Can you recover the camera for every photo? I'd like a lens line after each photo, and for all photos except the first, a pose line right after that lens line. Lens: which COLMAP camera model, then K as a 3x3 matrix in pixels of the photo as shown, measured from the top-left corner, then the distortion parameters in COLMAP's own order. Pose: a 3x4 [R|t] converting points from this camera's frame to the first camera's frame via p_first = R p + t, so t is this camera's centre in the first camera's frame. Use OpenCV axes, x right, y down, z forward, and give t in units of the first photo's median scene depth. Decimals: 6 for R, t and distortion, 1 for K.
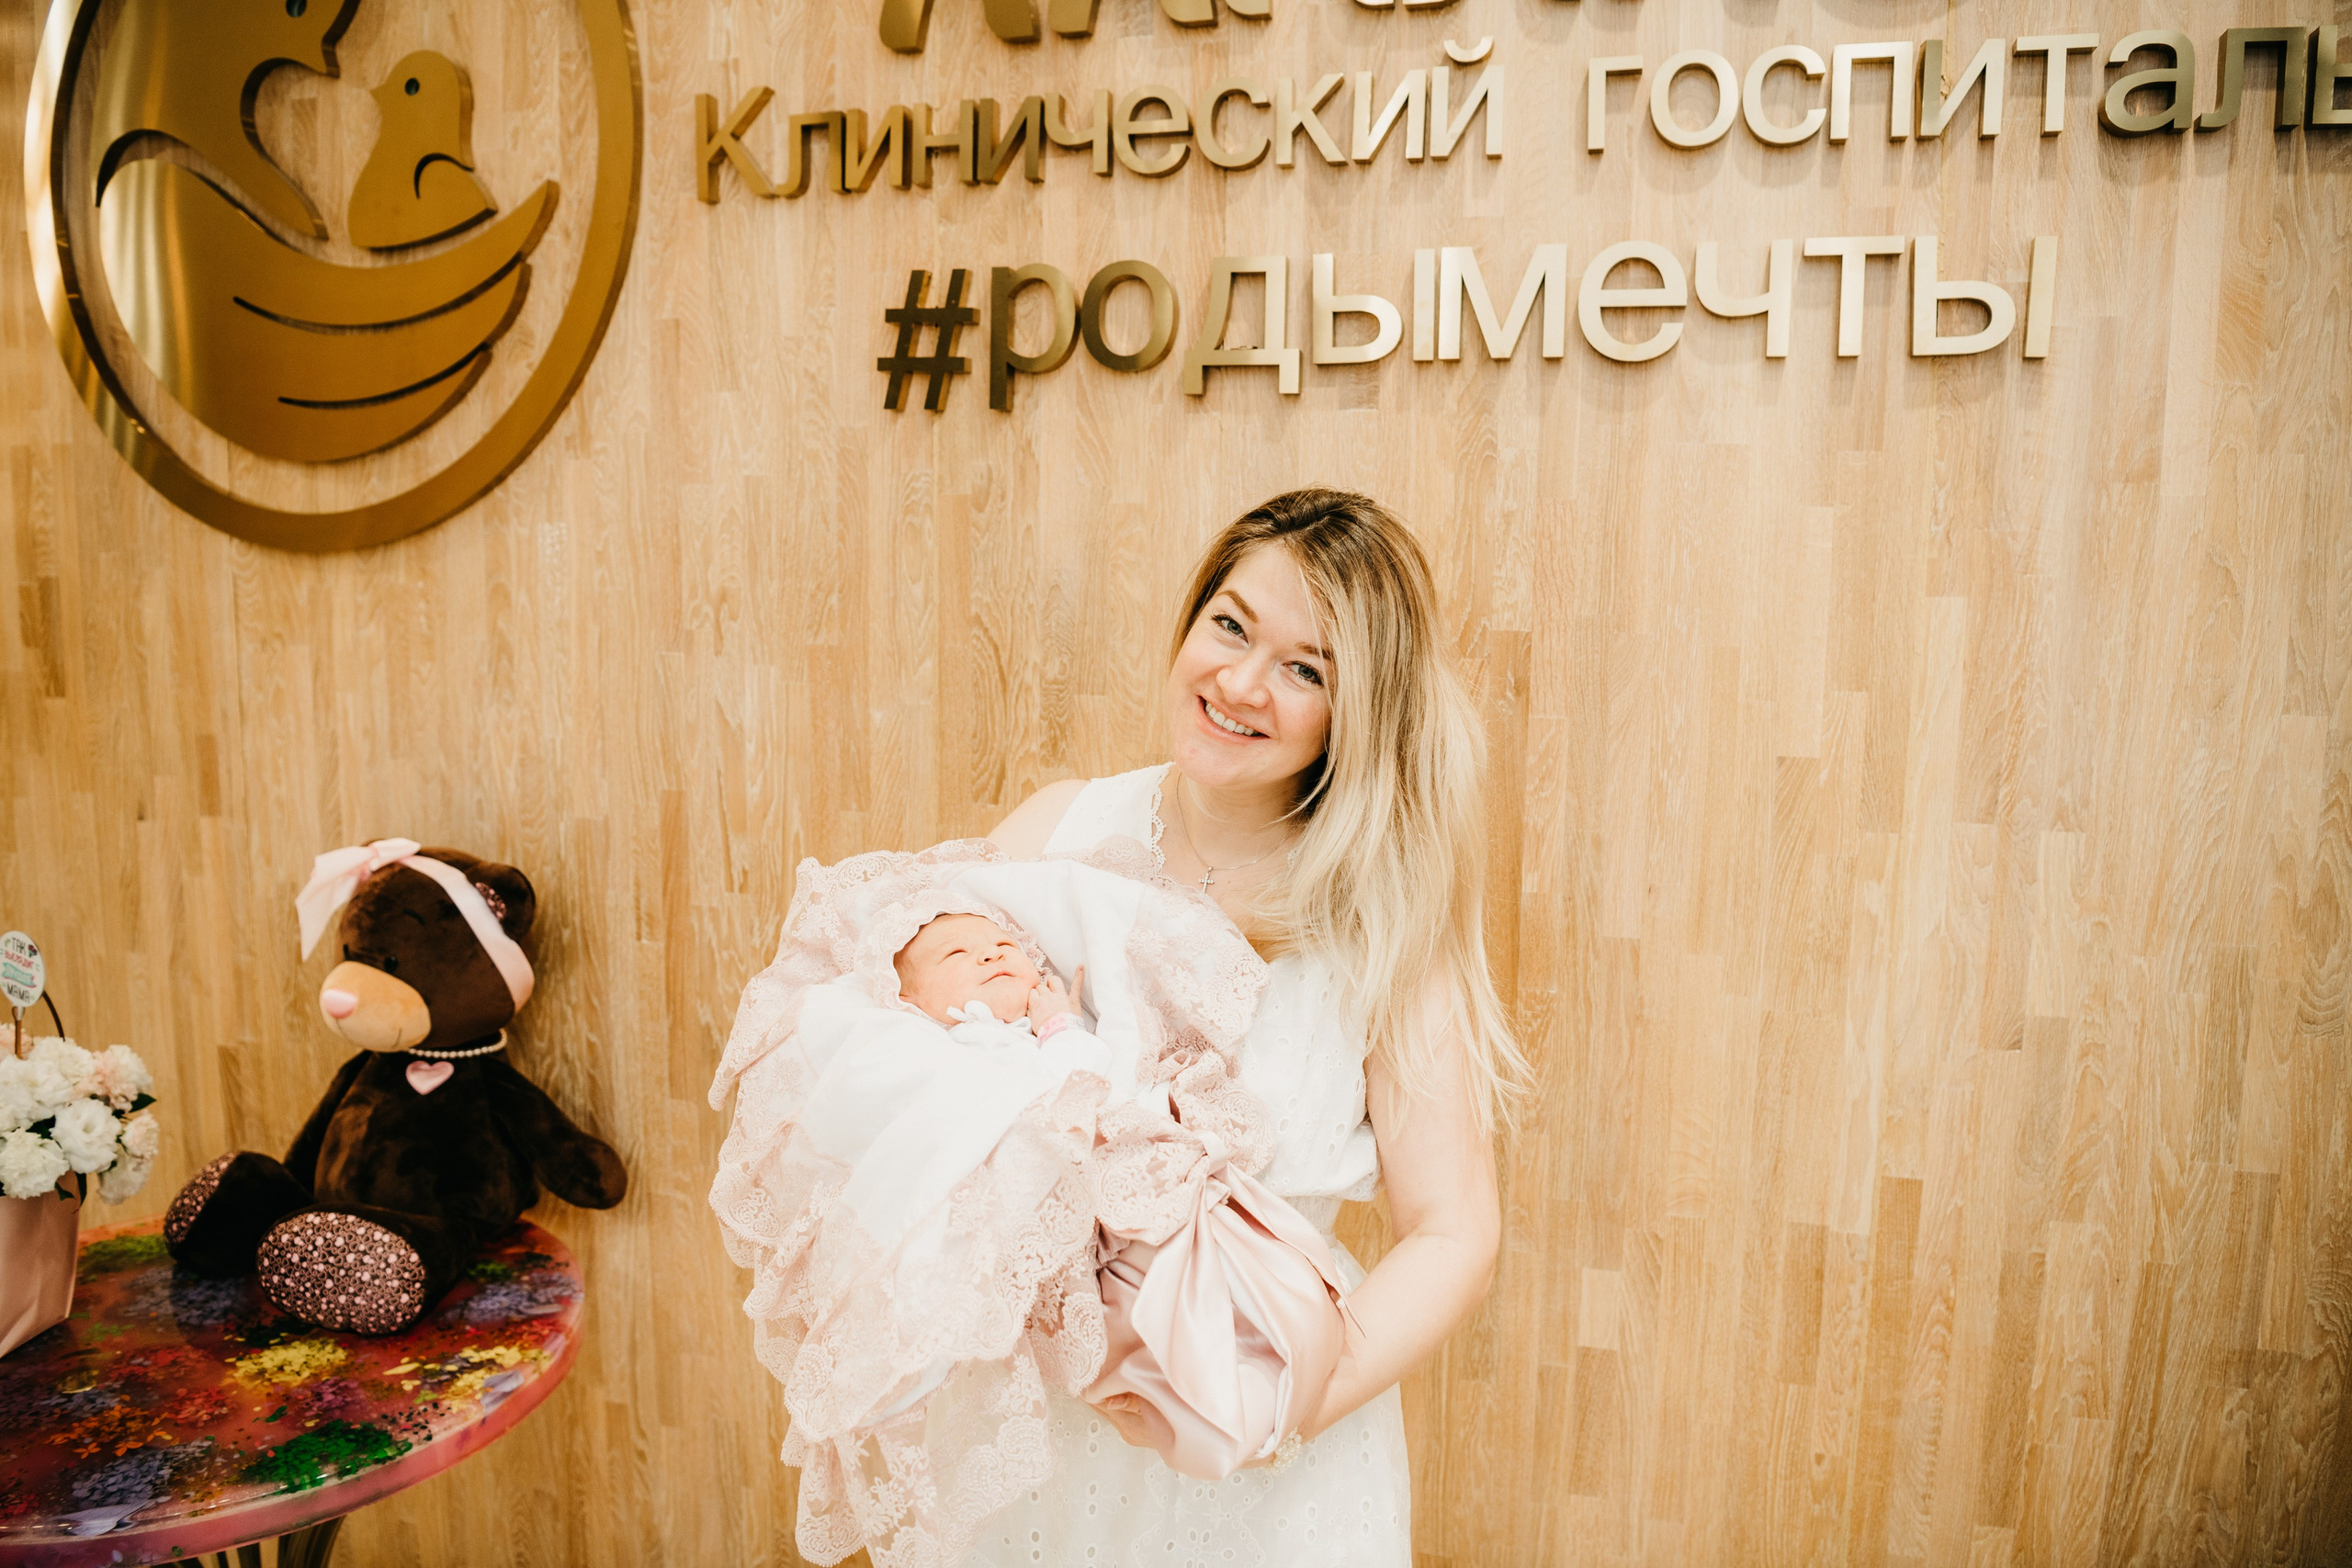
lens RADIAL K [[1611.0, 0, 1185.0], [0, 1611.0, 789.0], [0, 0, 1]] dist [-0.077159, 0.018036]
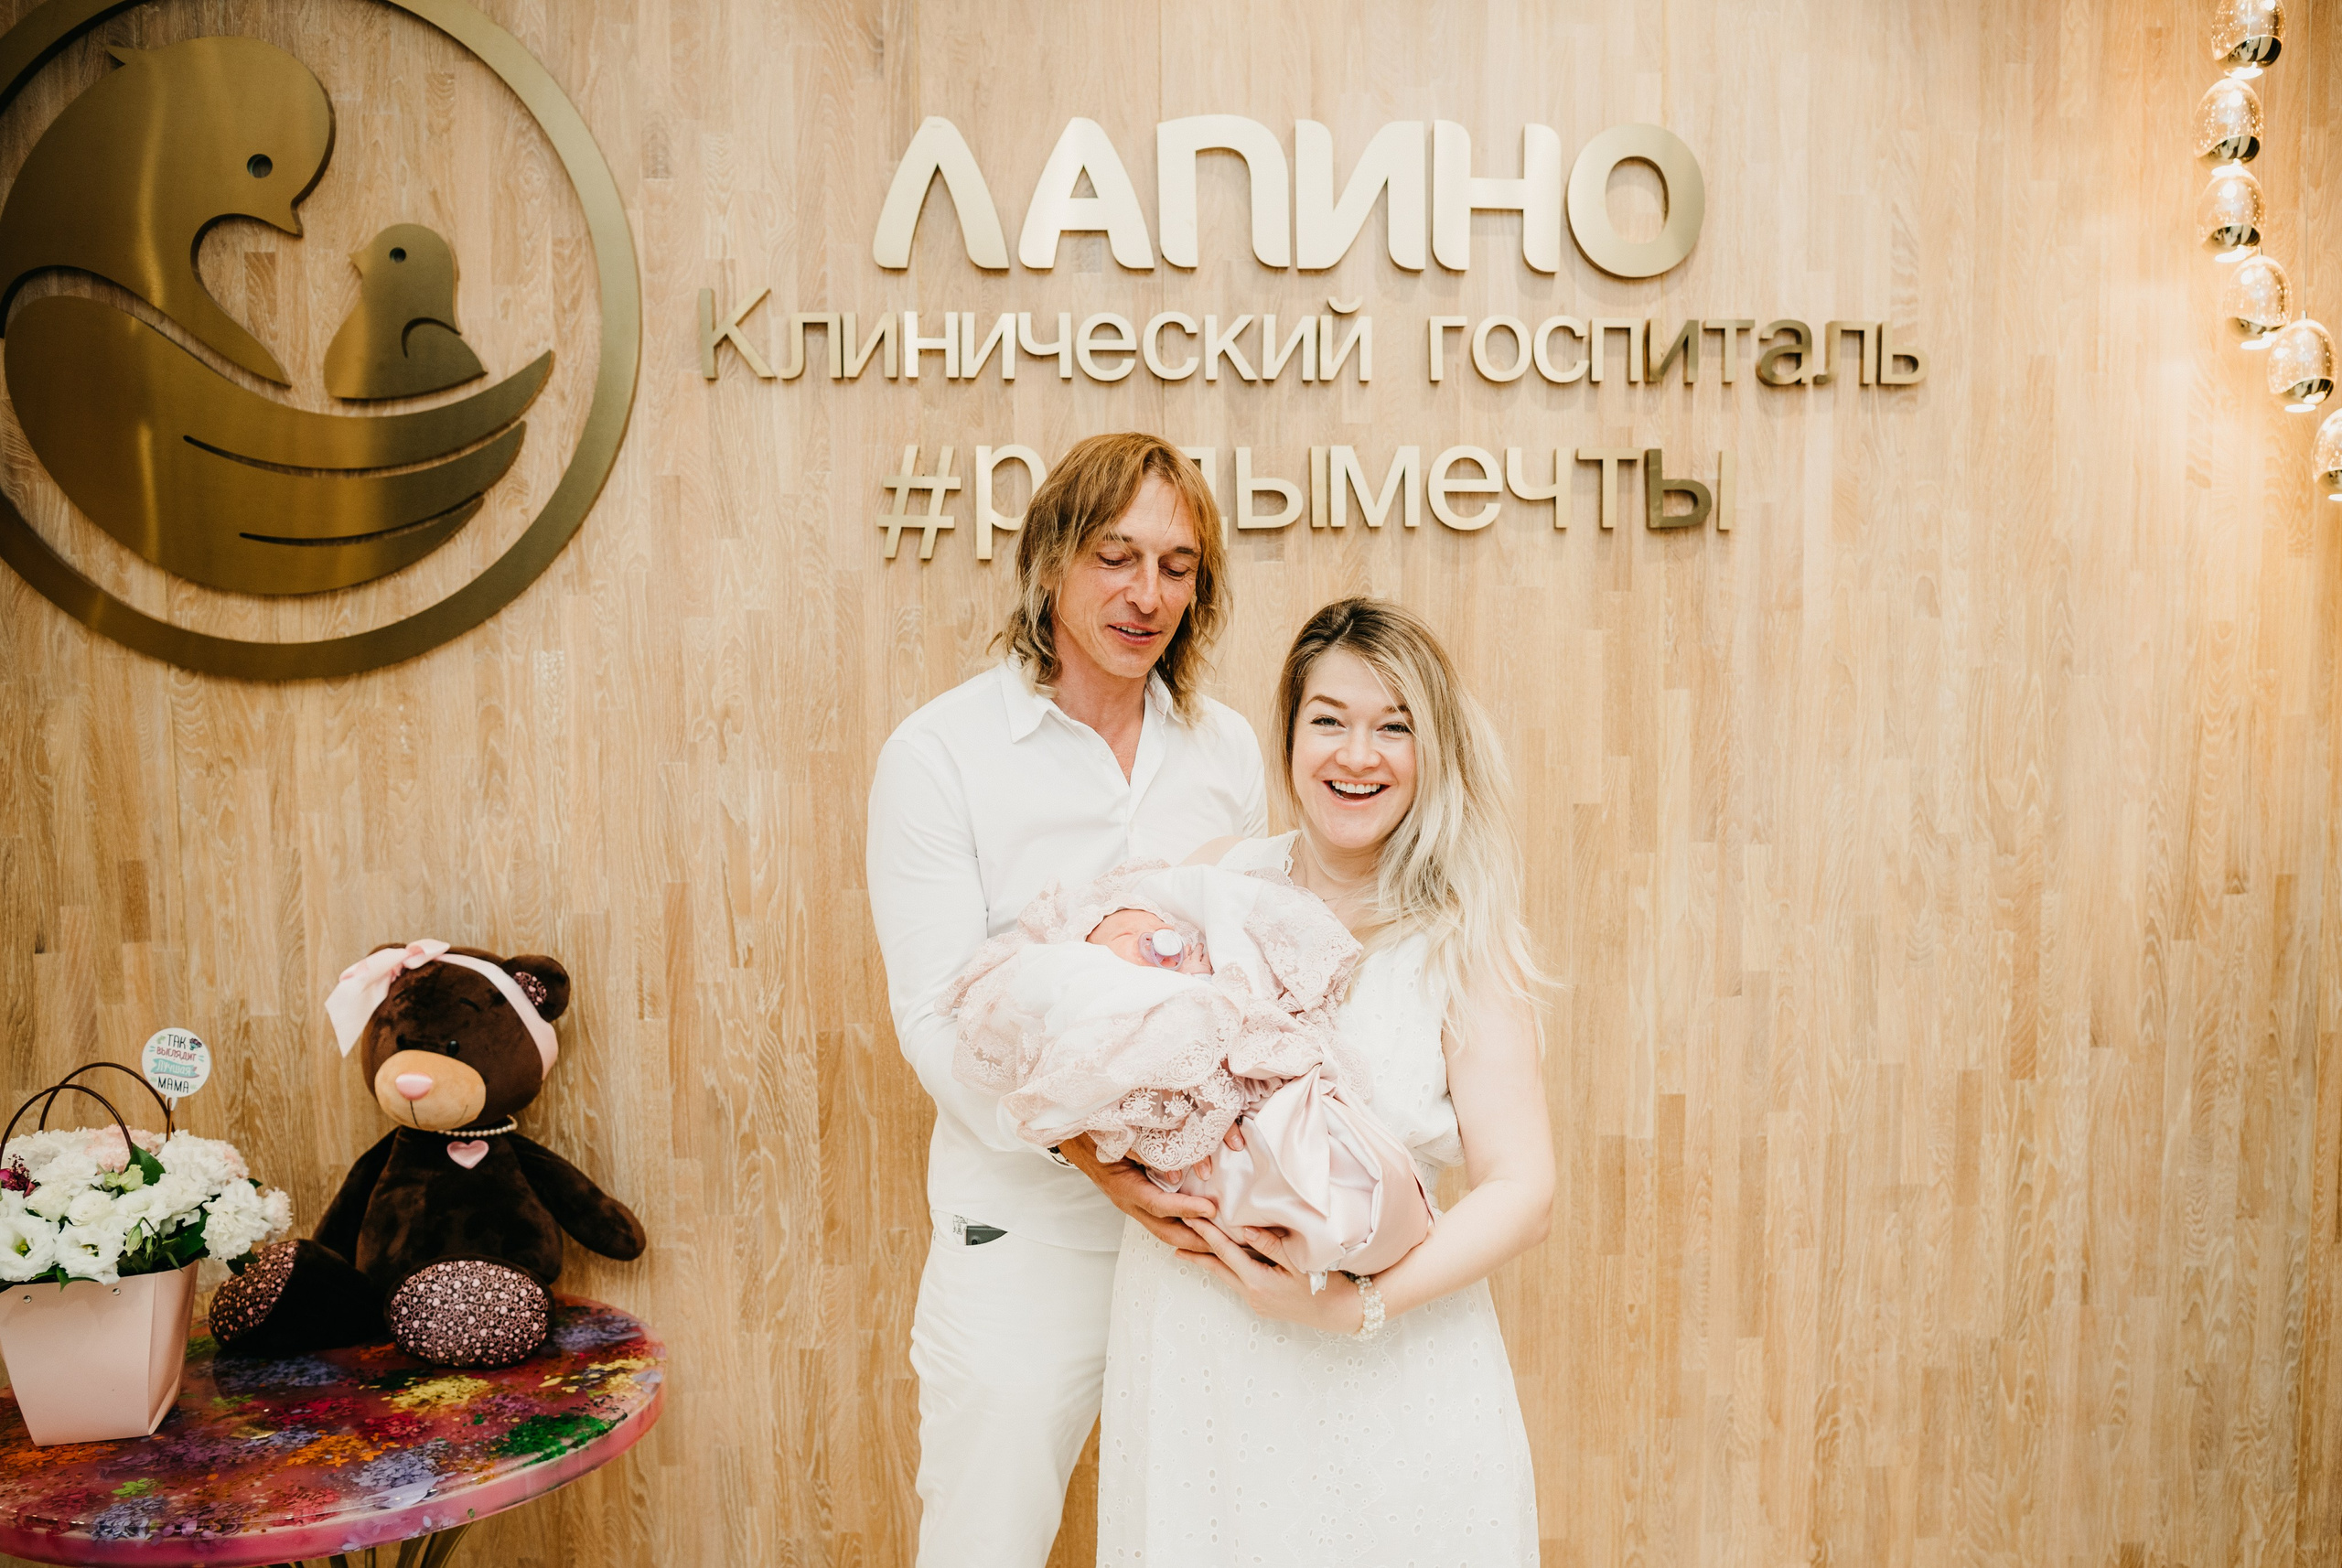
lens RADIAL K [[1960.1, 0, 1282.7], [0, 1960.1, 851.4], [0, 0, 1]] dist [-0.058109, 0.031976]
pose [[0.939857, -0.050305, 0.337844, -0.430322], [0.062954, 0.997662, -0.026581, 0.048127], [-0.335717, 0.046251, 0.940827, -0.515685]]
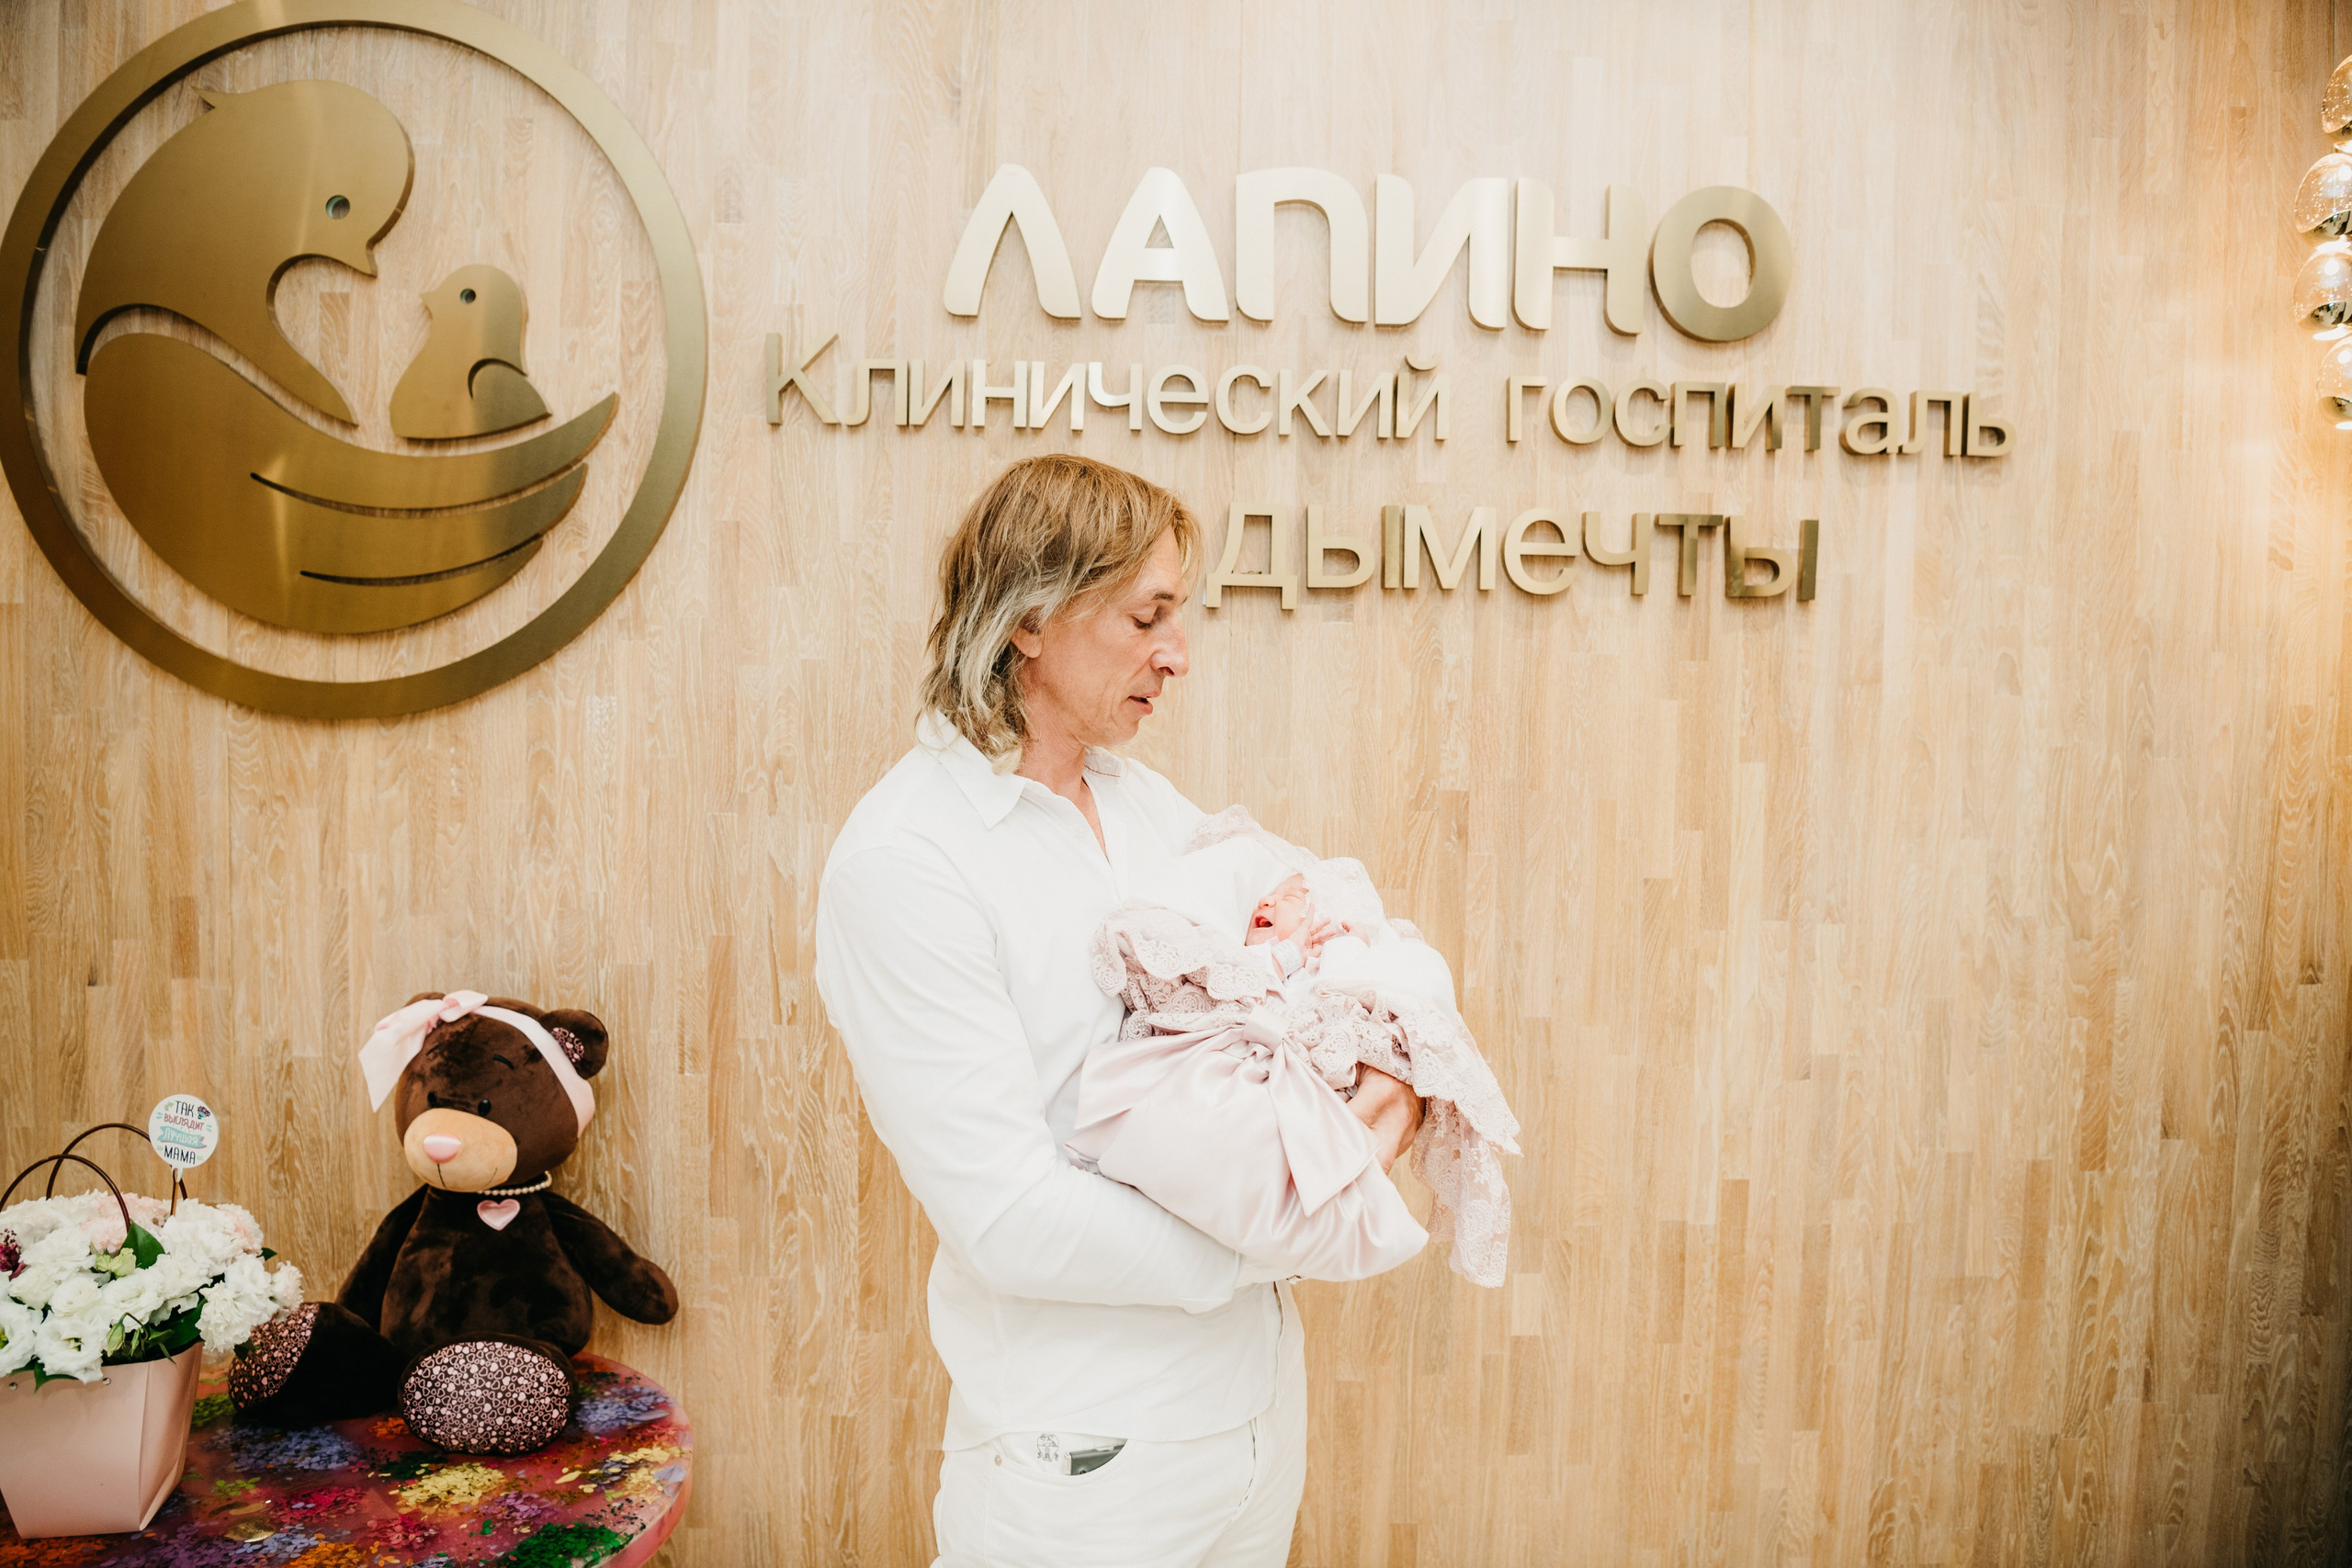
lens RADIAL K [[1628.0, 0, 1186.5], [0, 1628.0, 786.7], [0, 0, 1]] dist [-0.075920, 0.018389]
pose [[0.952168, -0.012373, 0.305325, -0.398767], [0.035044, 0.997009, -0.068885, -0.015514], [-0.303560, 0.076290, 0.949753, -0.201737]]
